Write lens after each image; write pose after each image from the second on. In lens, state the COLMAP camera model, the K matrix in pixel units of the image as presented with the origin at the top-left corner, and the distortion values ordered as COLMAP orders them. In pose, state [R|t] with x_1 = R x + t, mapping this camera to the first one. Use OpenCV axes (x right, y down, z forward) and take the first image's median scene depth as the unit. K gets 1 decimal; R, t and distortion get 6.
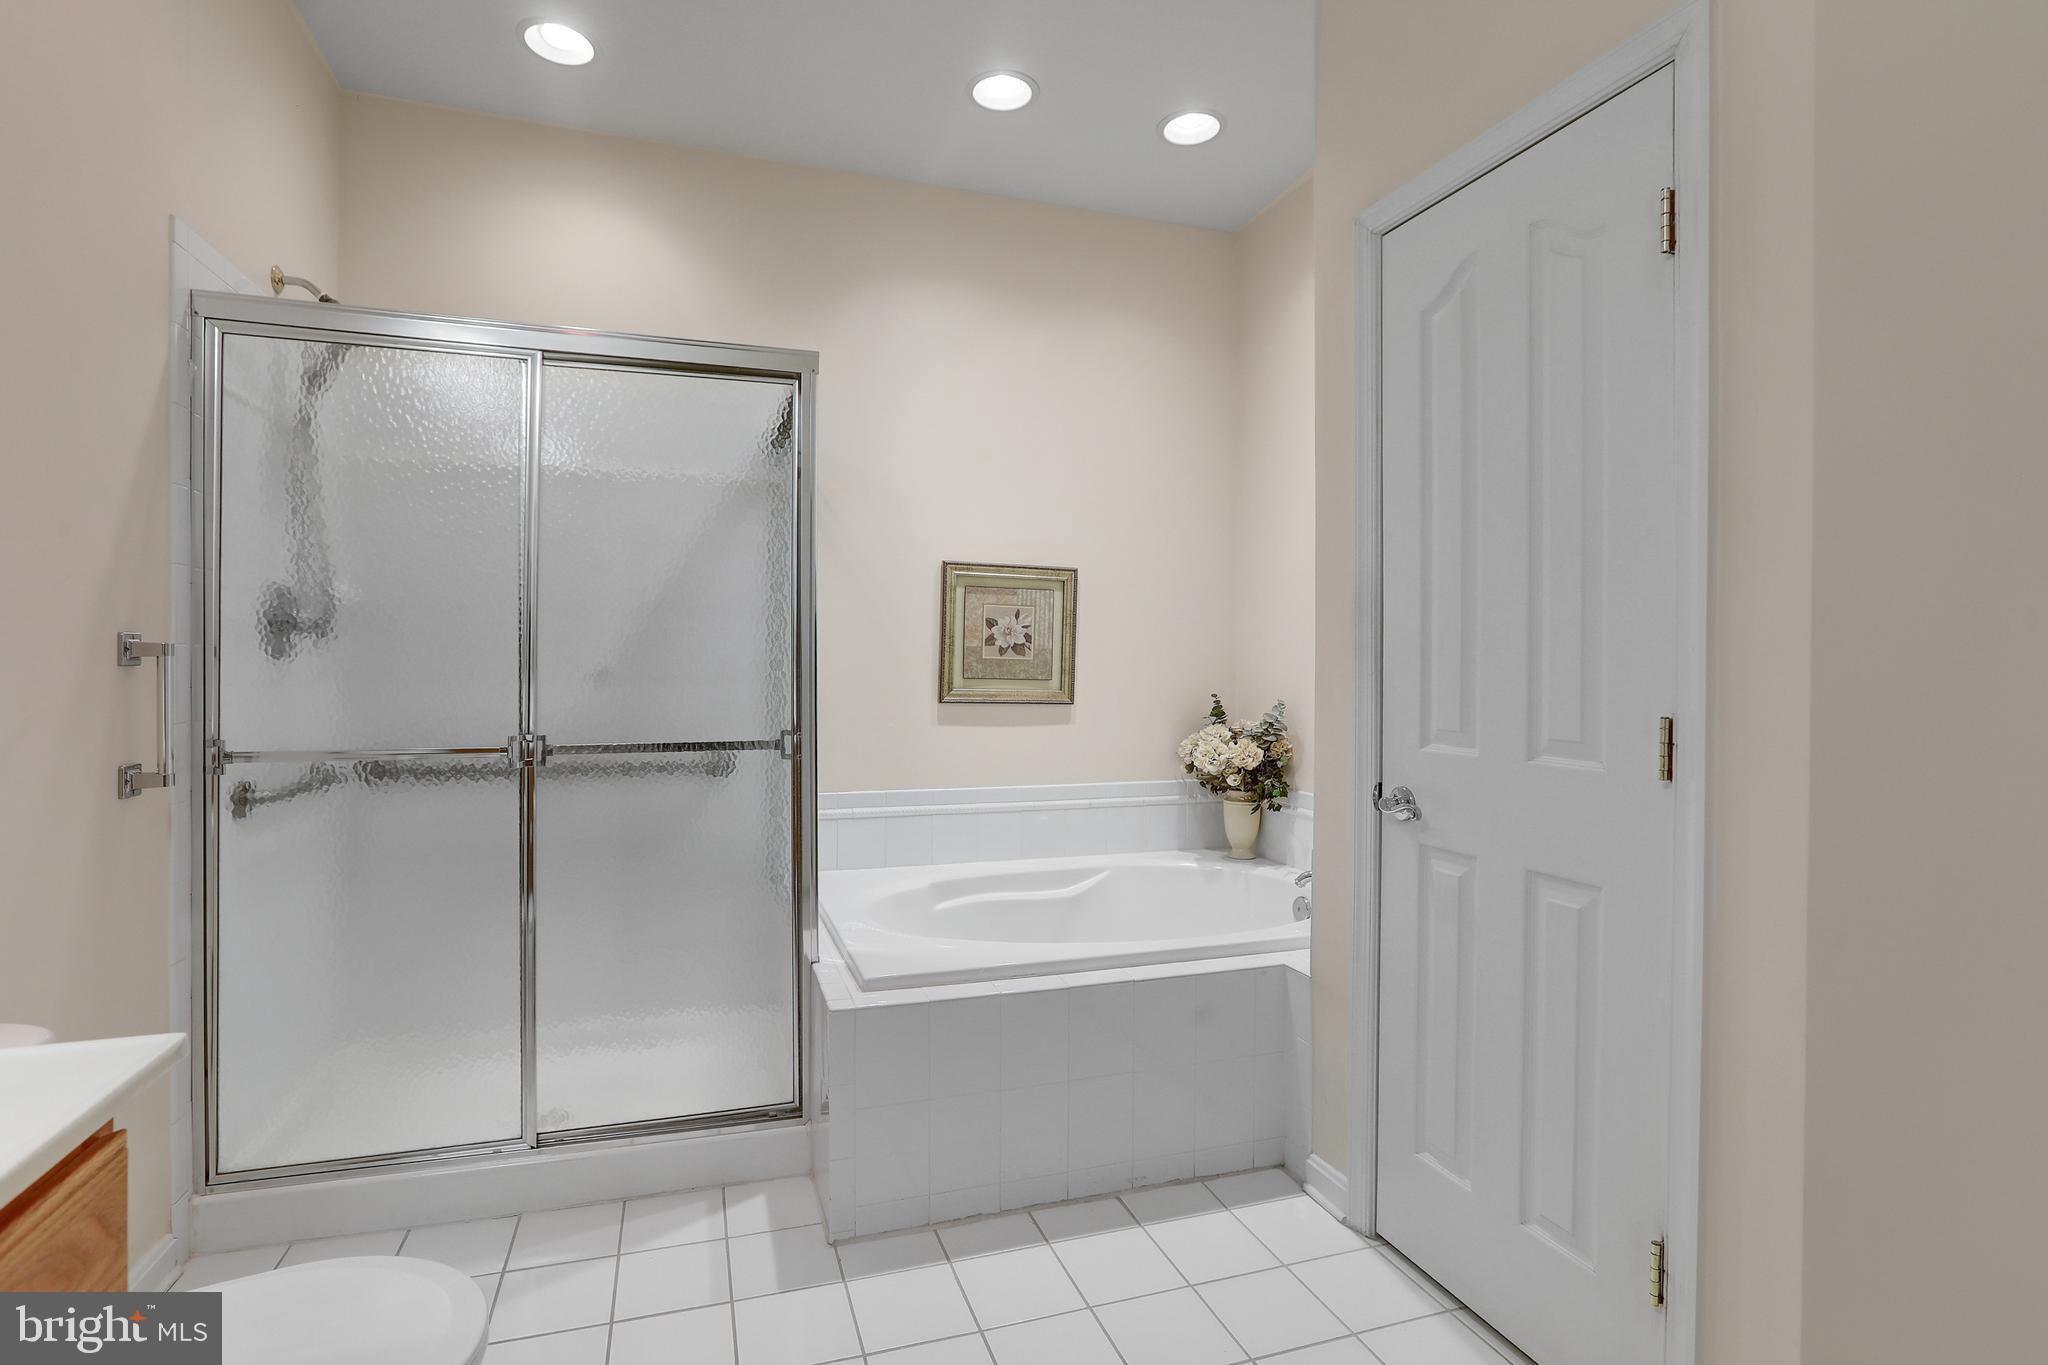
lens RADIAL K [[970.1, 0, 1017.4], [0, 970.1, 673.1], [0, 0, 1]] dist [-0.052405, 0.023101]
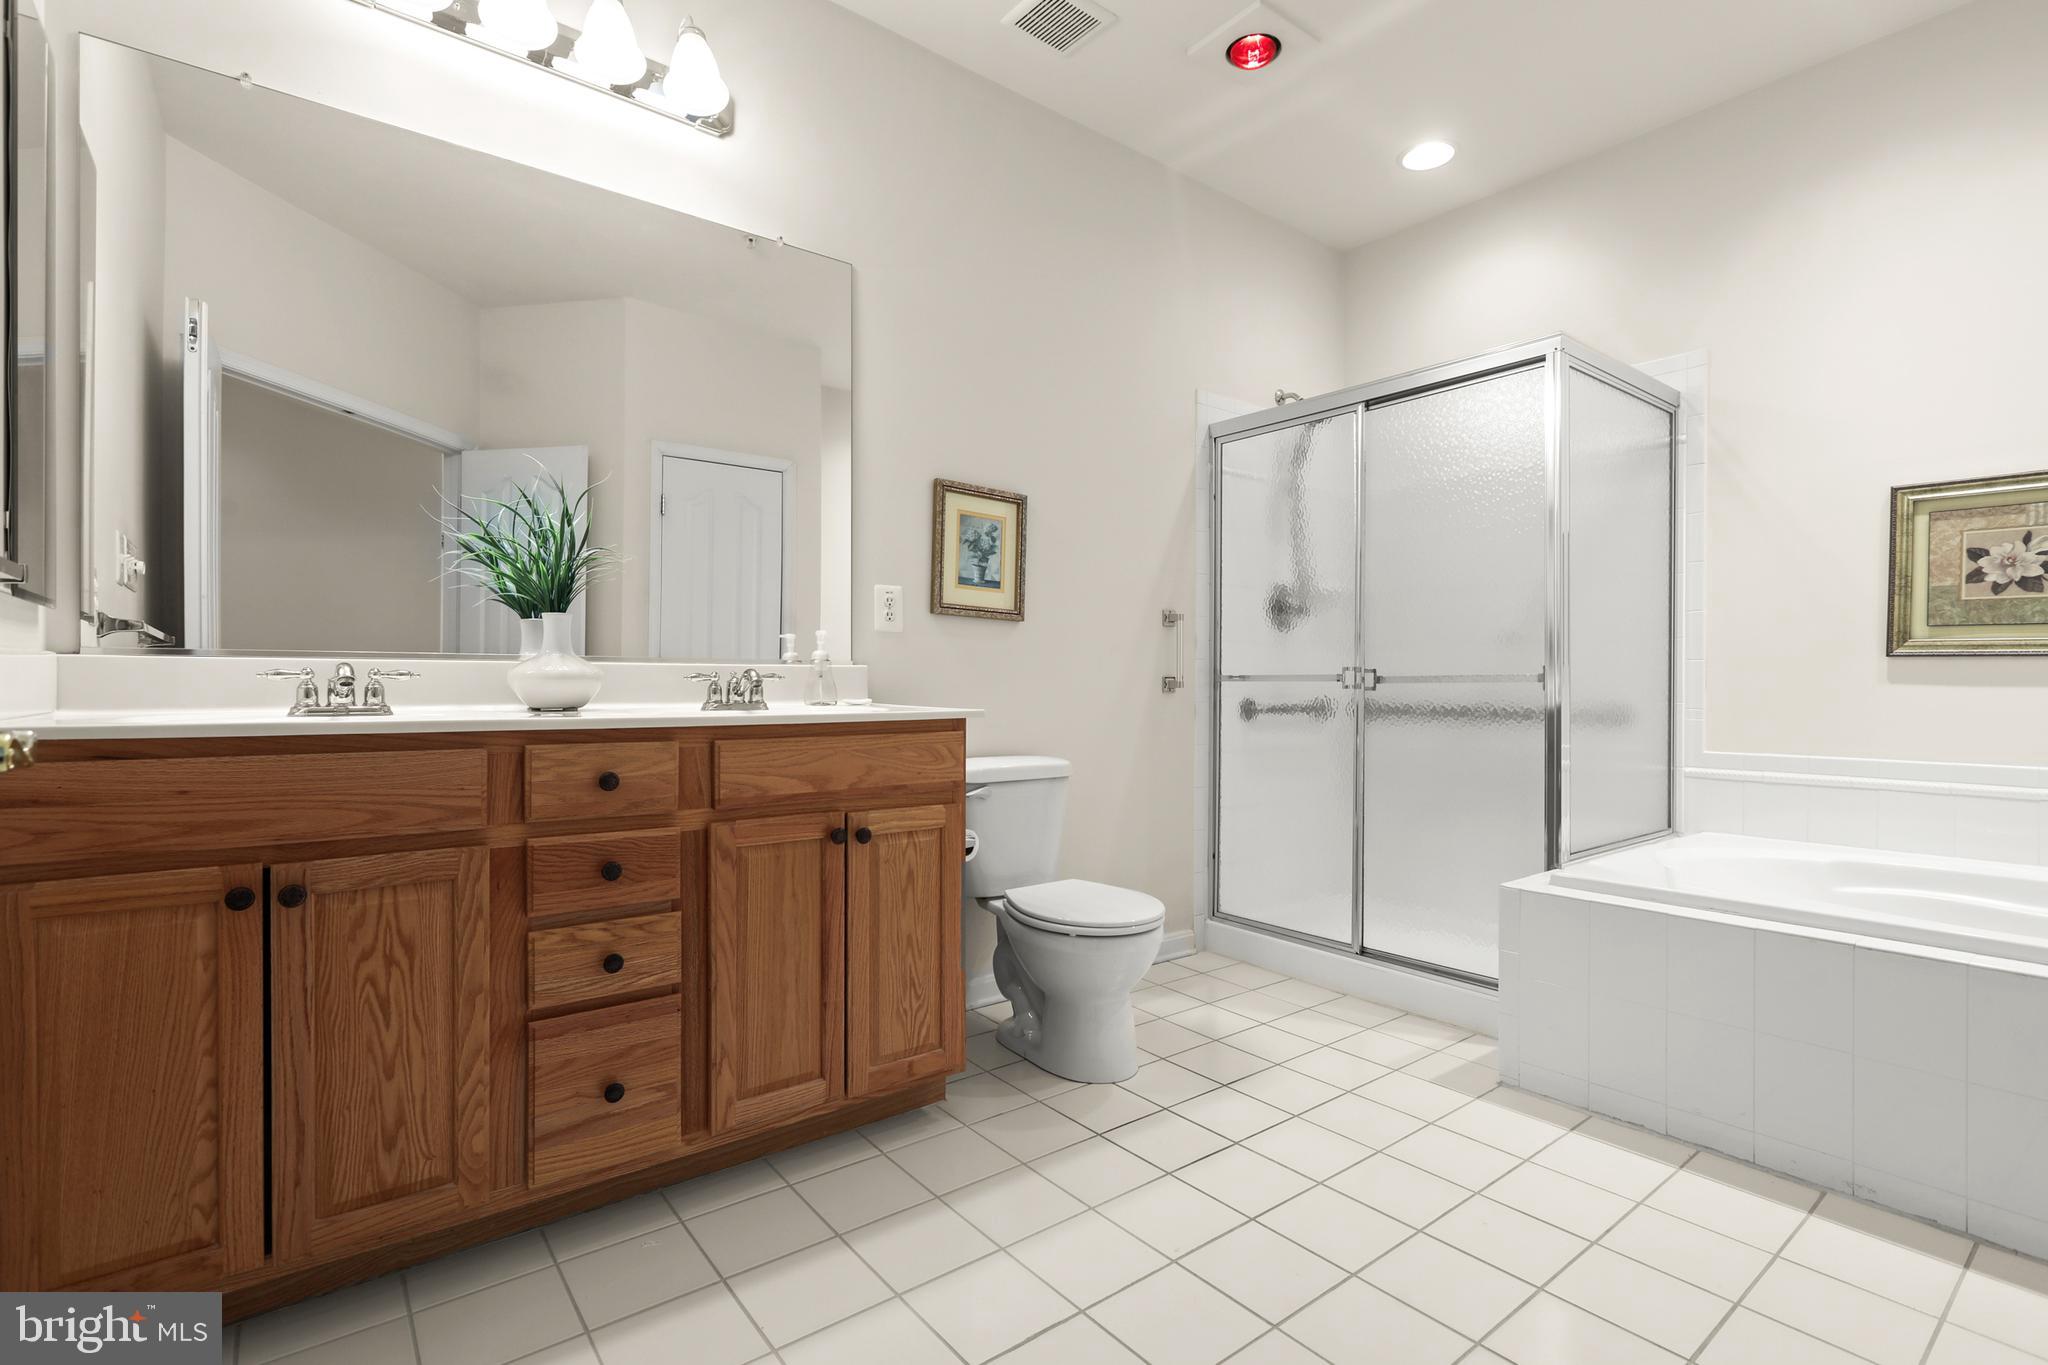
lens RADIAL K [[960.5, 0, 1027.6], [0, 960.5, 689.1], [0, 0, 1]] dist [-0.003852, 0.000840]
pose [[0.340472, 0.000105, -0.940255, 0.445768], [-0.011555, 0.999925, -0.004073, 0.070728], [0.940184, 0.012252, 0.340447, 0.017621]]
